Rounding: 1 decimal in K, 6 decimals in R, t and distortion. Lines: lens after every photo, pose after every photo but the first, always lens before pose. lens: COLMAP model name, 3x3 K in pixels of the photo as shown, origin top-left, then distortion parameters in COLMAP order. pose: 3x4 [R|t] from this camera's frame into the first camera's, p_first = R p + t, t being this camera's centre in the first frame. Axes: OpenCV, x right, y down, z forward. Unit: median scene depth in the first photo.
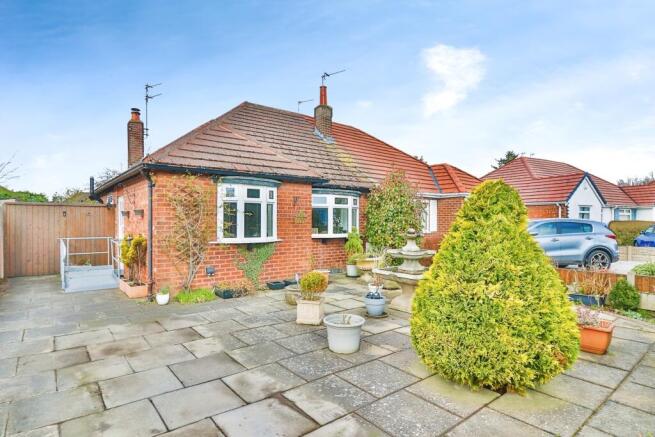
lens RADIAL K [[302.4, 0, 326.7], [0, 302.4, 216.8], [0, 0, 1]] dist [0.025400, -0.027095]
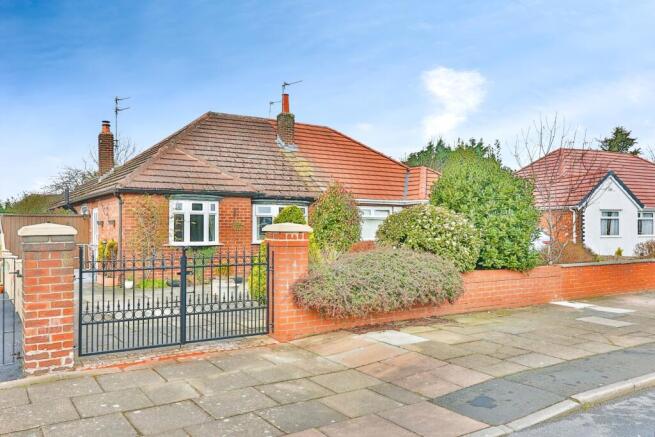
lens RADIAL K [[460.0, 0, 328.3], [0, 460.0, 218.2], [0, 0, 1]] dist [0.034529, -0.000172]
pose [[0.994772, -0.006903, -0.101890, 0.463747], [0.005530, 0.999890, -0.013748, 0.000153], [0.101974, 0.013113, 0.994701, -0.804264]]
